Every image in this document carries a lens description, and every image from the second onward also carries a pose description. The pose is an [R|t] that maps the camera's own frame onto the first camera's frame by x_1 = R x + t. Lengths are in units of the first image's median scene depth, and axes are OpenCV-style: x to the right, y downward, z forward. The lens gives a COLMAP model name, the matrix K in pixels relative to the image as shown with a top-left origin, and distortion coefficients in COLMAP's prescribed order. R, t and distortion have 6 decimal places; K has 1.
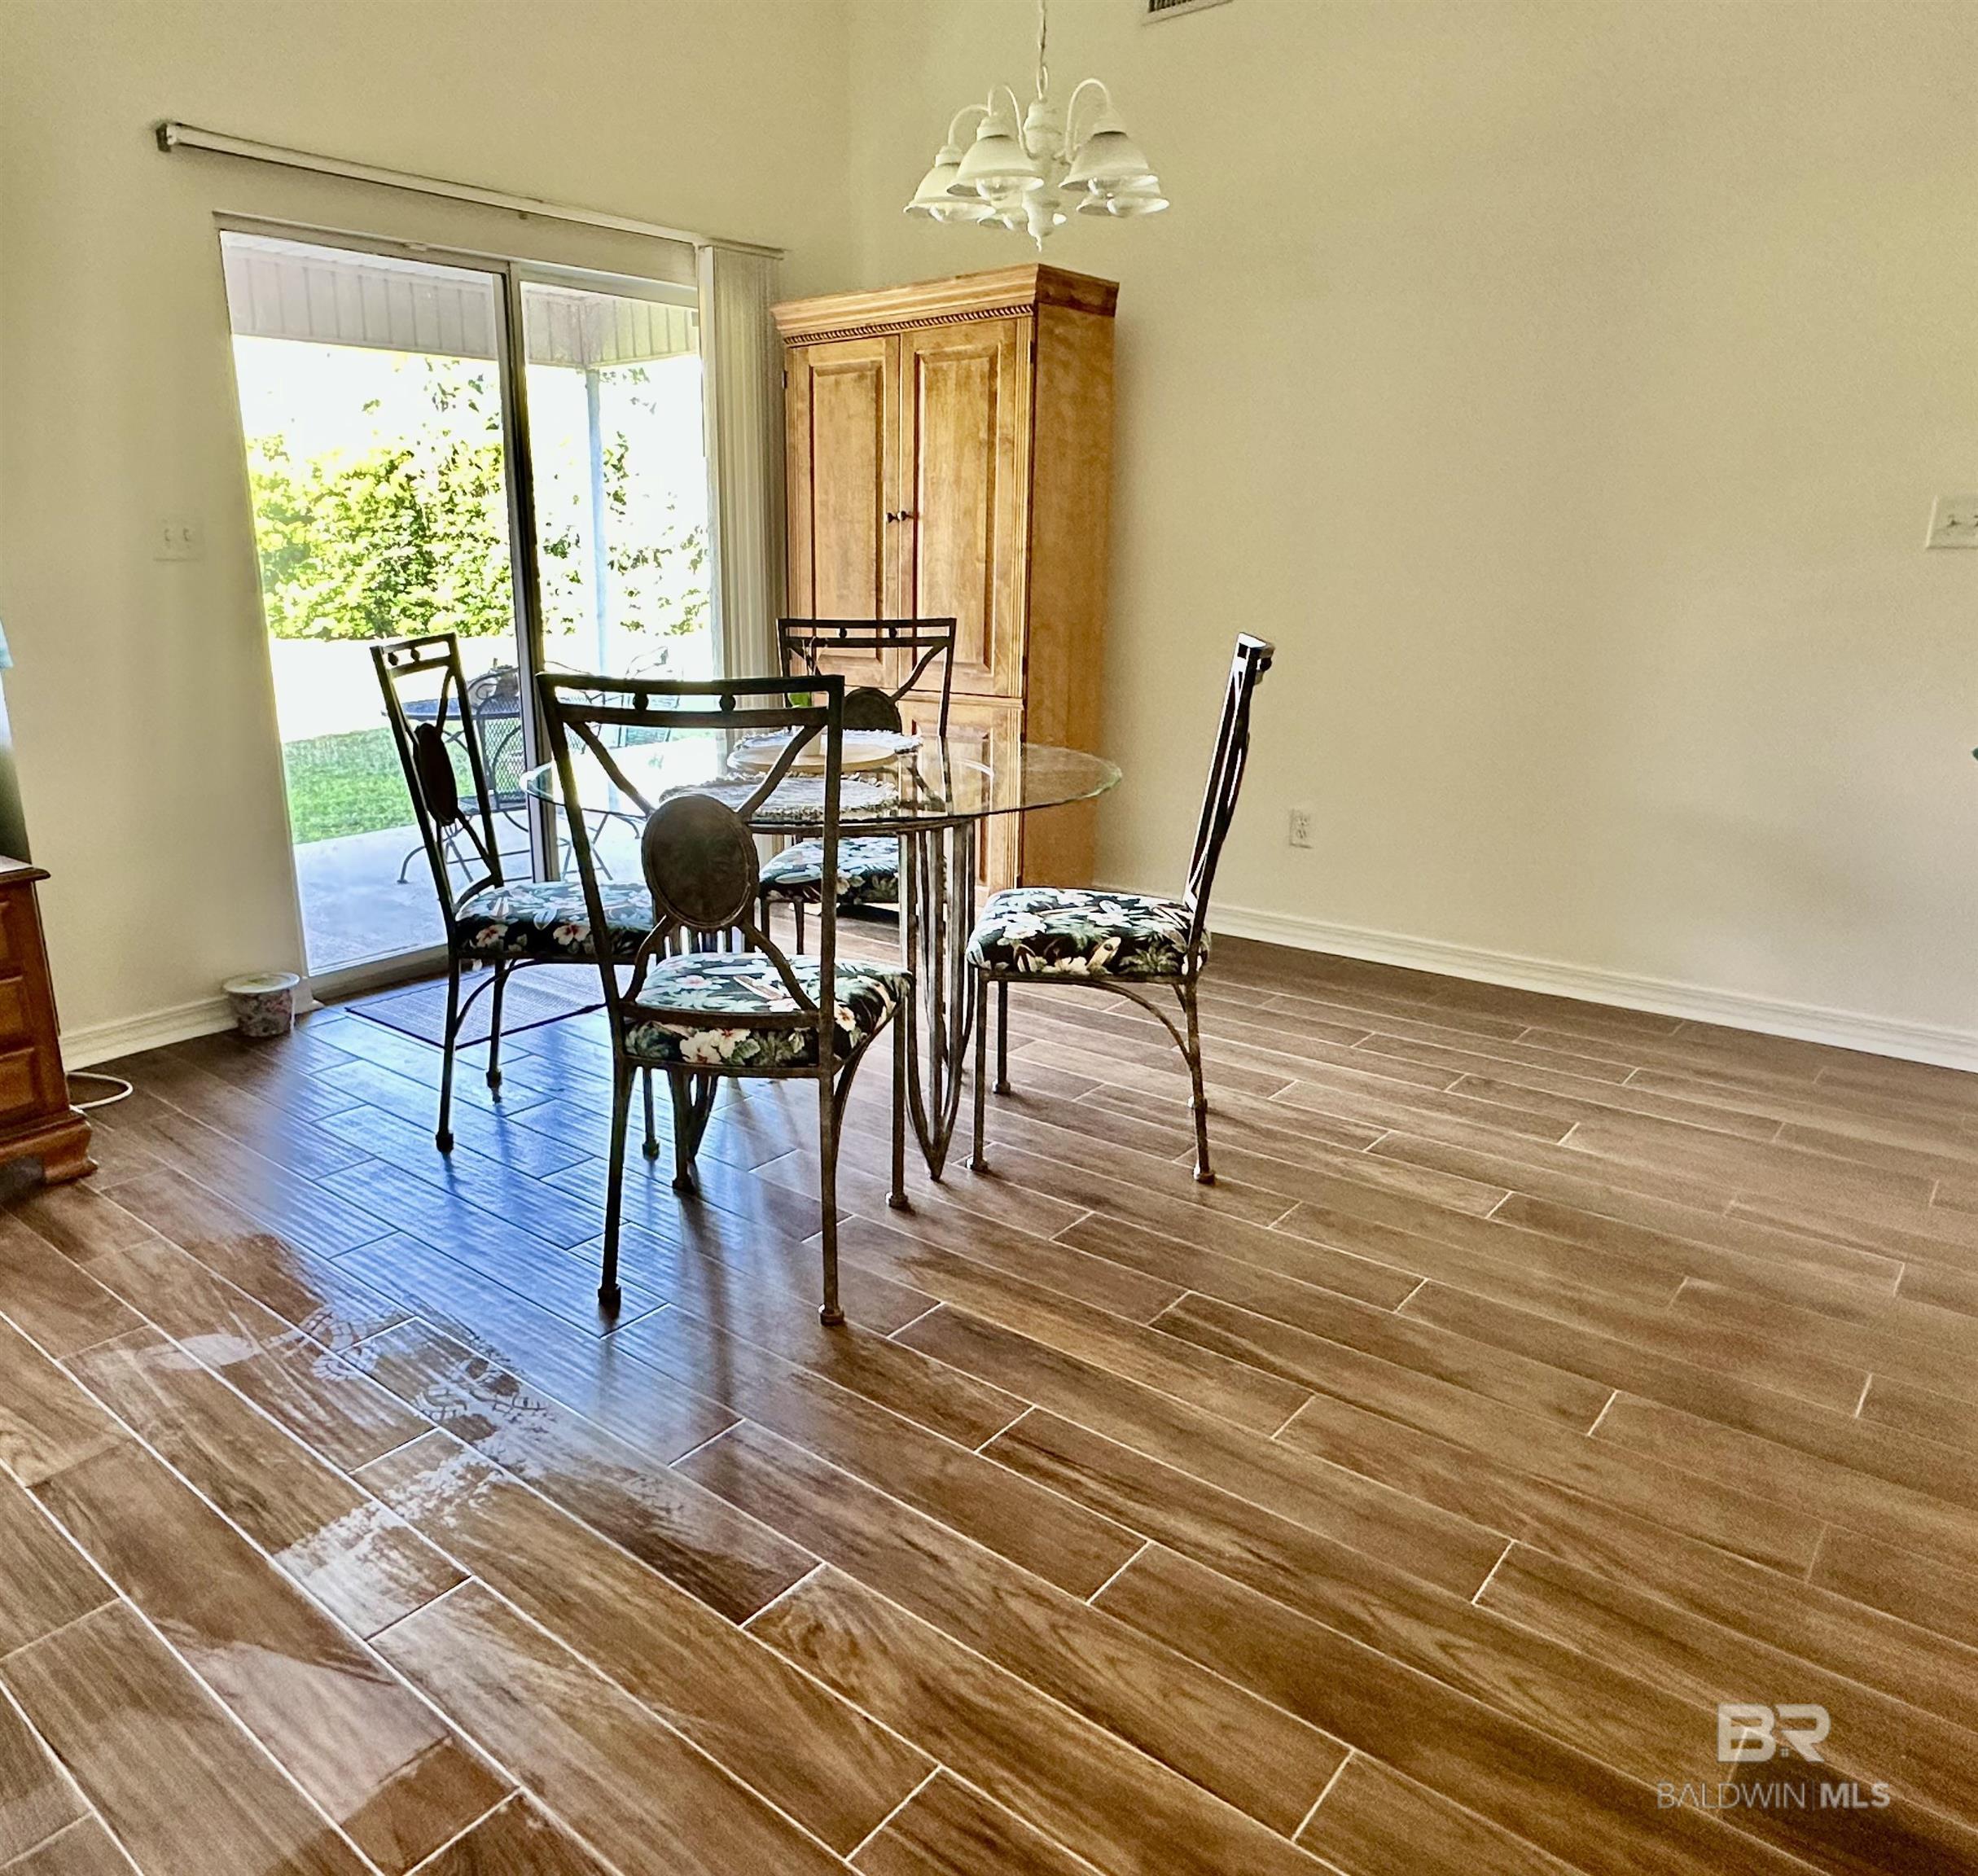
lens RADIAL K [[1444.3, 0, 885.5], [0, 1444.3, 952.4], [0, 0, 1]] dist [-0.005373, -0.005742]
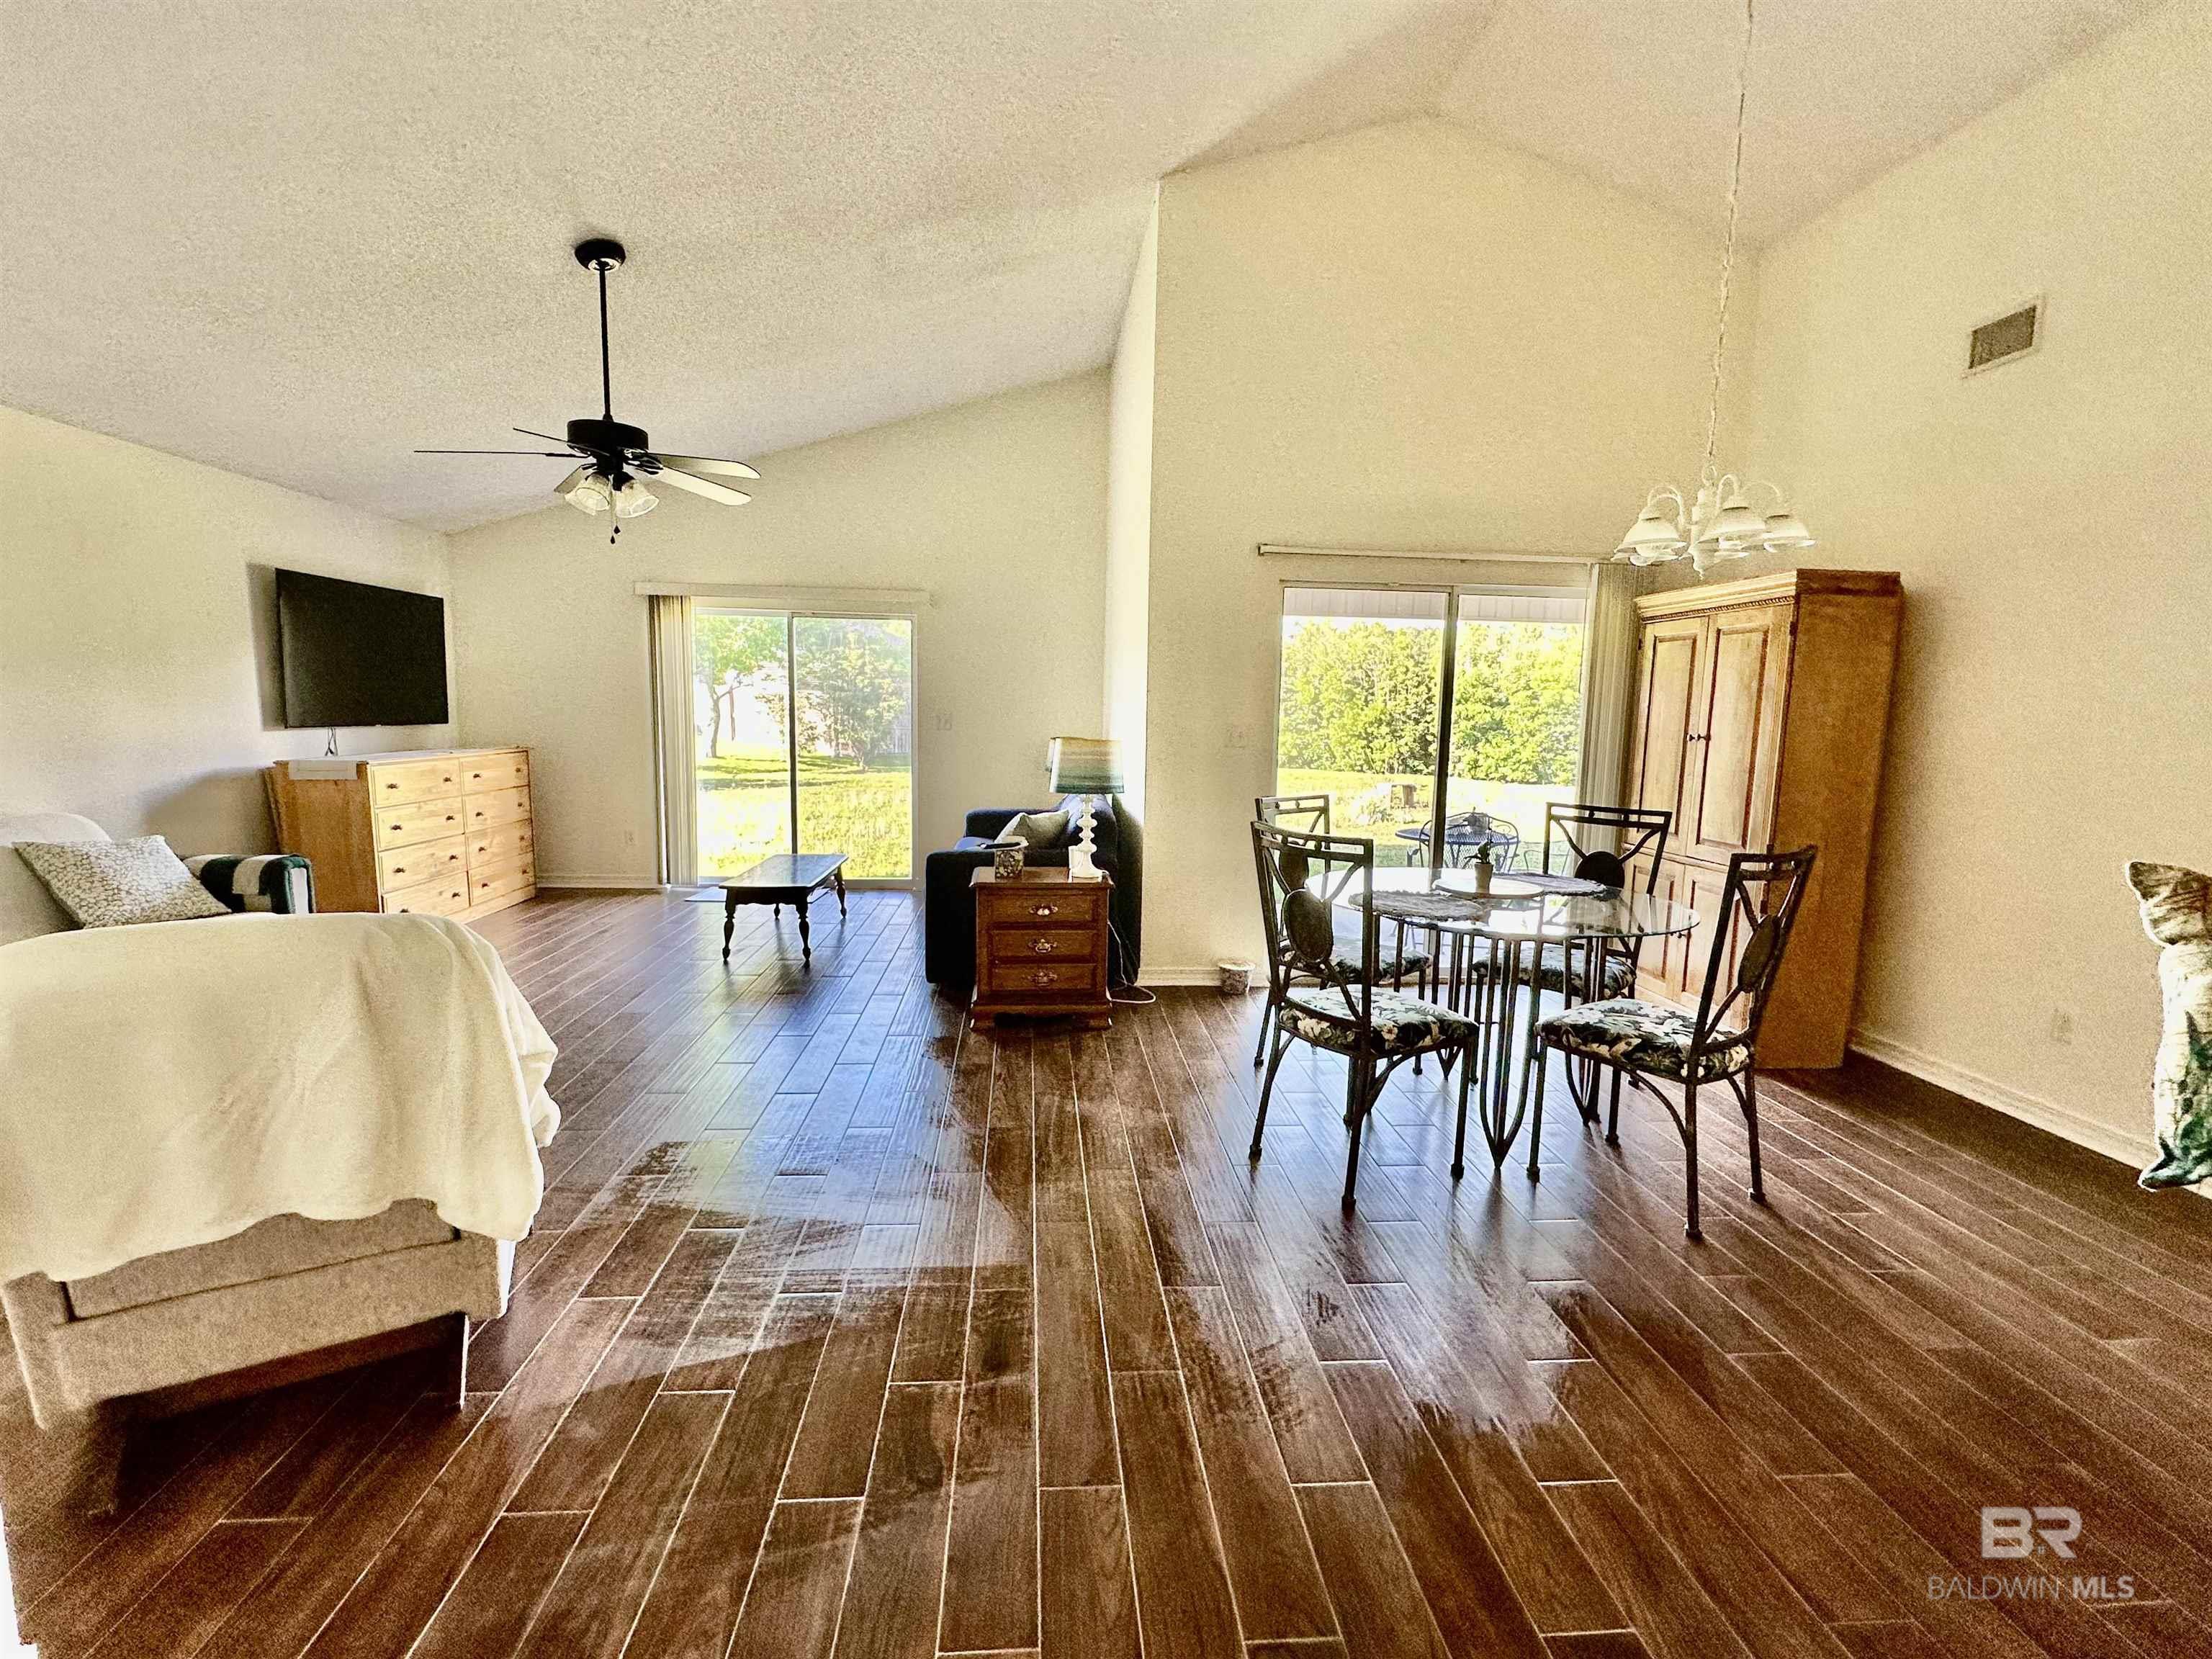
lens RADIAL K [[995.5, 0, 1100.9], [0, 995.5, 841.8], [0, 0, 1]] dist [-0.005884, 0.001373]
pose [[0.708208, 0.115312, -0.696523, 0.359131], [-0.217782, 0.974141, -0.060163, -0.020257], [0.671575, 0.194298, 0.715007, -0.089495]]
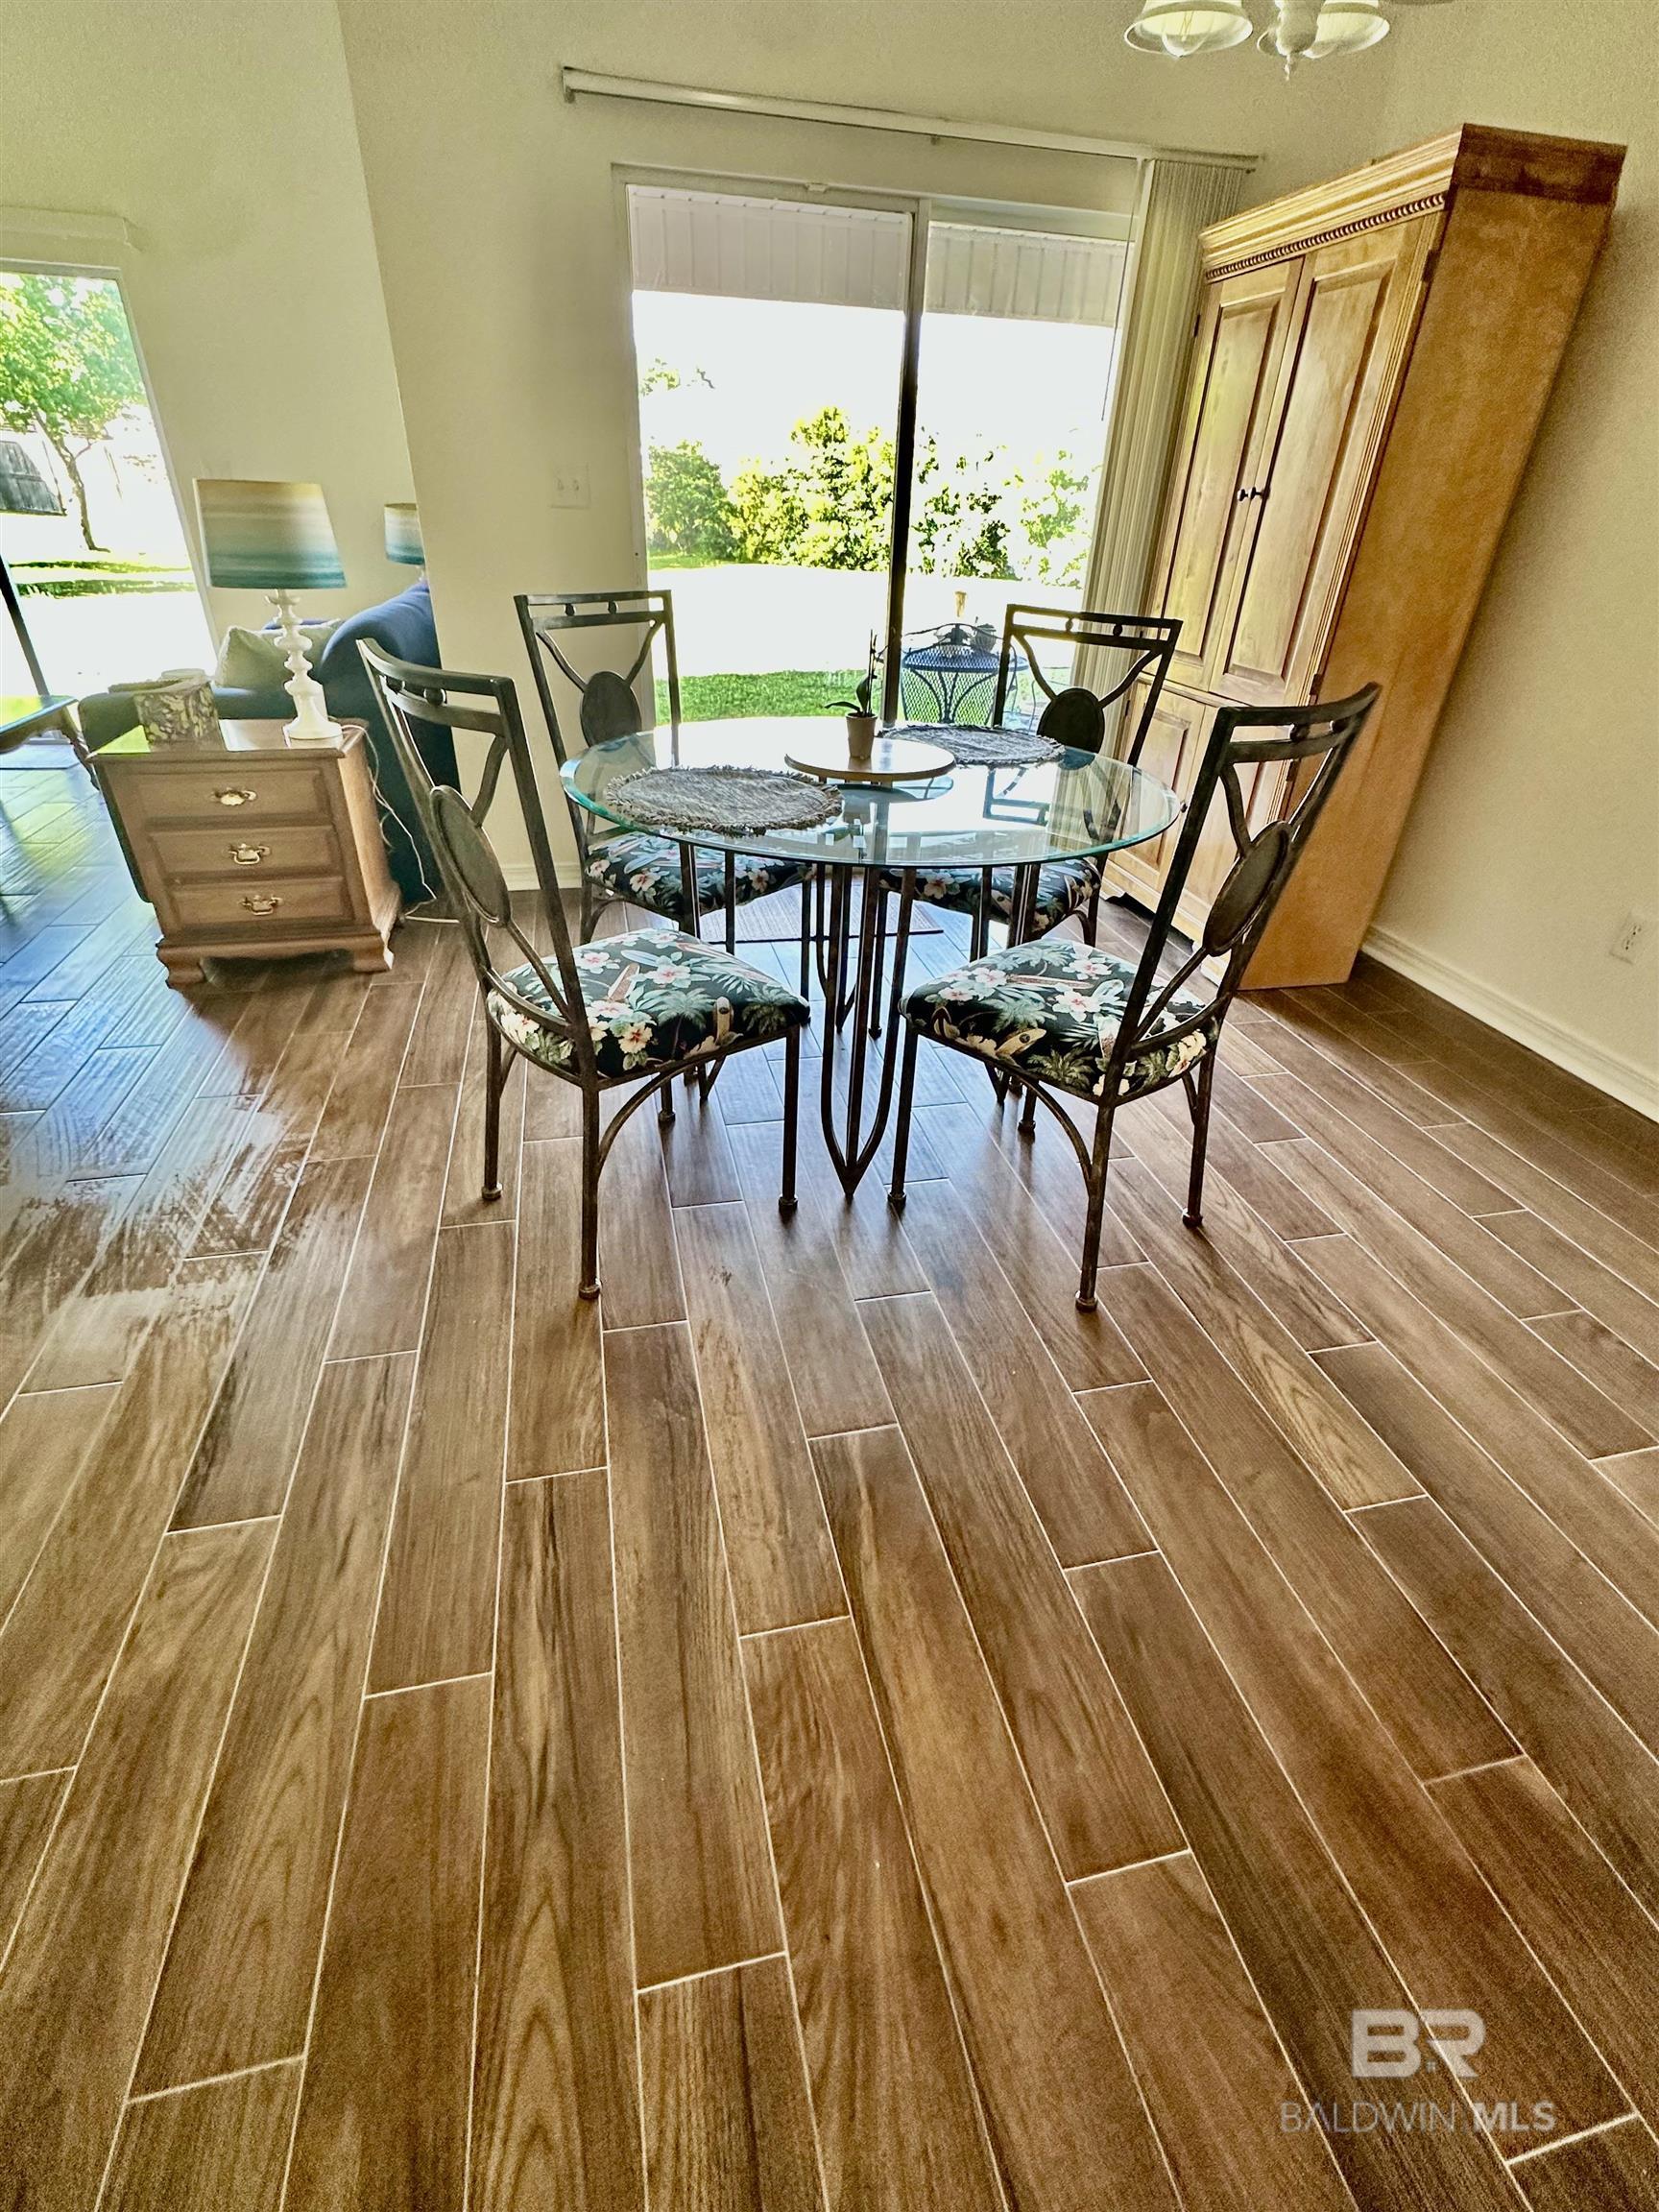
lens RADIAL K [[995.5, 0, 818.6], [0, 995.5, 1116.4], [0, 0, 1]] dist [-0.005884, 0.001373]
pose [[0.802684, 0.343840, -0.487312, 0.292616], [-0.201046, 0.925255, 0.321689, -0.104132], [0.561498, -0.160243, 0.811815, 0.334963]]
